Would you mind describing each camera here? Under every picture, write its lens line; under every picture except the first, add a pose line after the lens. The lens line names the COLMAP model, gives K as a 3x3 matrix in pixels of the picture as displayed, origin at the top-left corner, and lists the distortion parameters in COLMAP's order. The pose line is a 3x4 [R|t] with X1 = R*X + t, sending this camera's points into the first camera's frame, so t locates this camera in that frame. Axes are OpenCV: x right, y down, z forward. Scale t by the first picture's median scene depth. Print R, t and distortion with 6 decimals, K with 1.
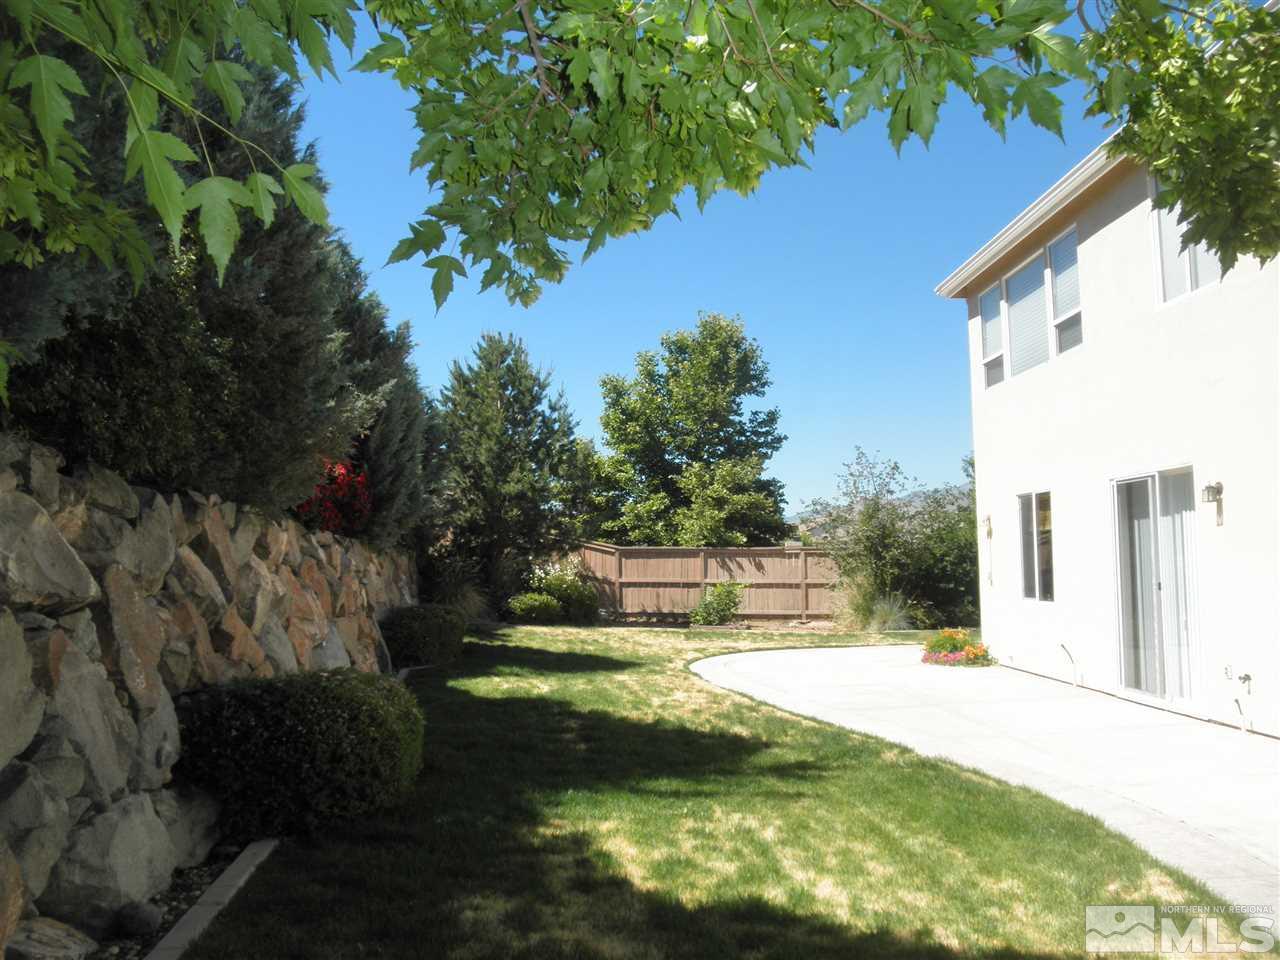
lens RADIAL K [[1058.4, 0, 640.0], [0, 1058.4, 480.0], [0, 0, 1]] dist [-0.125649, 0.113139]
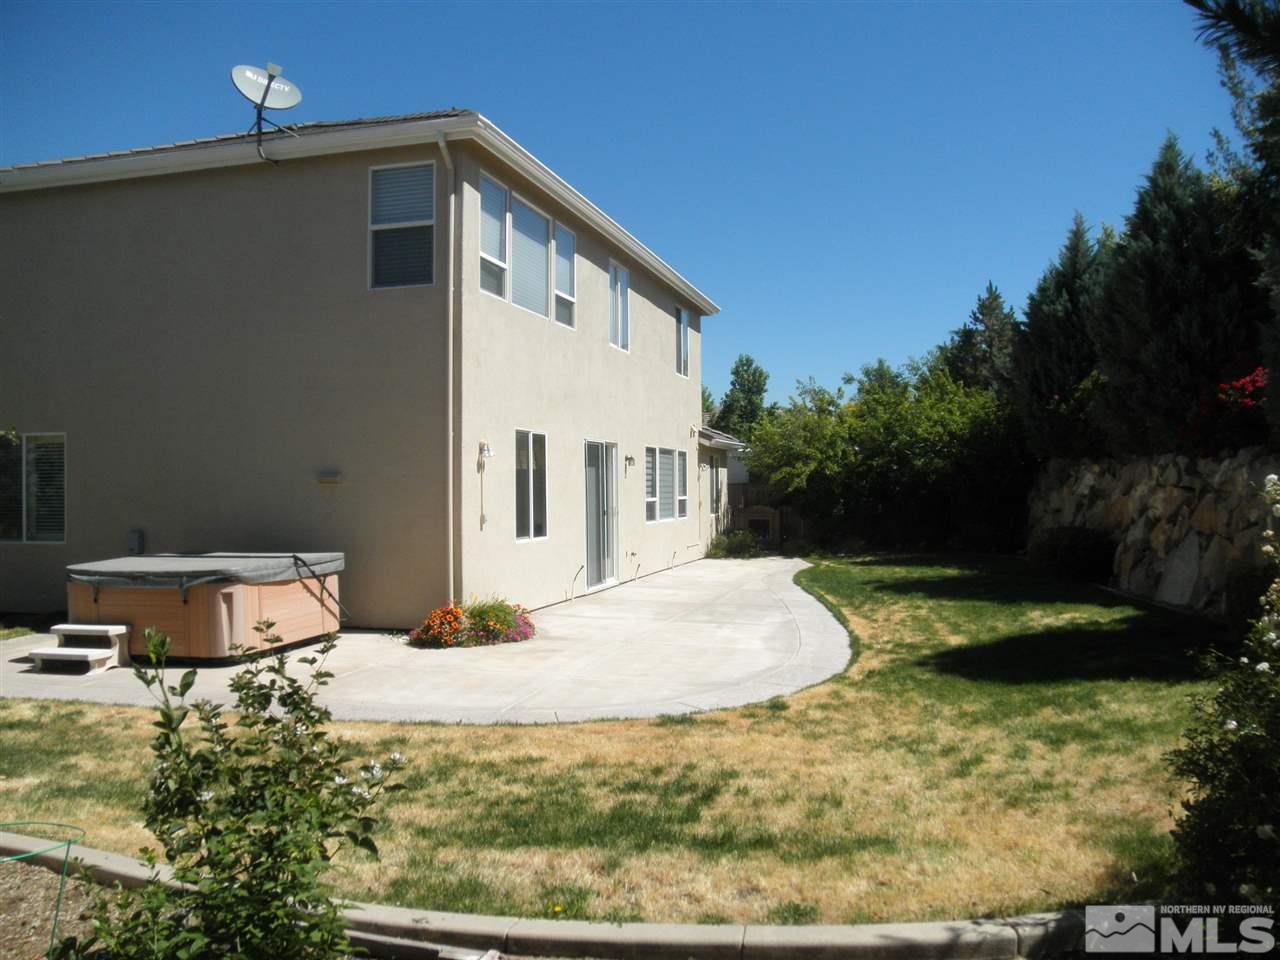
lens RADIAL K [[1058.4, 0, 640.0], [0, 1058.4, 480.0], [0, 0, 1]] dist [-0.125649, 0.113139]
pose [[-0.959372, 0.020343, 0.281408, -0.012119], [-0.004302, 0.996226, -0.086686, 0.151331], [-0.282110, -0.084375, -0.955665, 2.000888]]
